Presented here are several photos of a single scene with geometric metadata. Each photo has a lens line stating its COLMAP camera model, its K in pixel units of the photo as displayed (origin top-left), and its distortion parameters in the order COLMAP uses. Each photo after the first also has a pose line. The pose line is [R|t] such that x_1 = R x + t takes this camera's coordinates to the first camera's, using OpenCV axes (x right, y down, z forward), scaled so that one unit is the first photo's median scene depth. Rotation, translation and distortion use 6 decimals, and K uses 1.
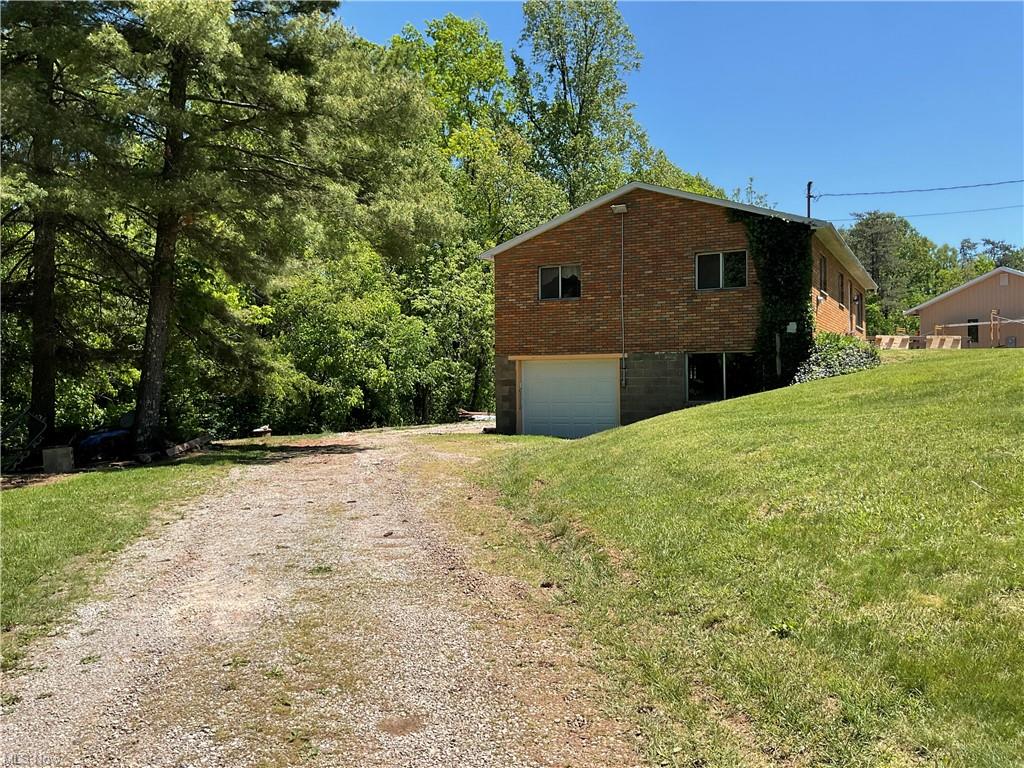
lens RADIAL K [[854.1, 0, 512.0], [0, 854.1, 384.0], [0, 0, 1]] dist [0.036238, 0.000699]
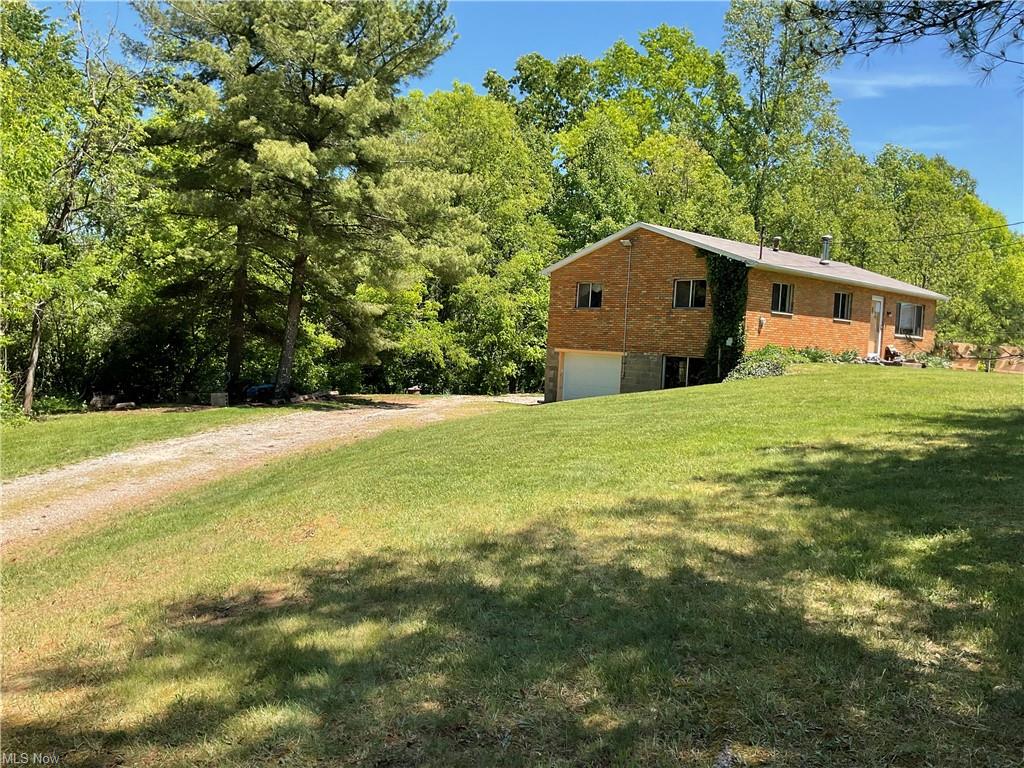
lens RADIAL K [[875.8, 0, 512.0], [0, 875.8, 384.0], [0, 0, 1]] dist [0.000904, 0.000254]
pose [[0.926758, 0.071765, -0.368740, 0.476687], [-0.054632, 0.996895, 0.056712, -0.055031], [0.371665, -0.032413, 0.927801, -0.323375]]
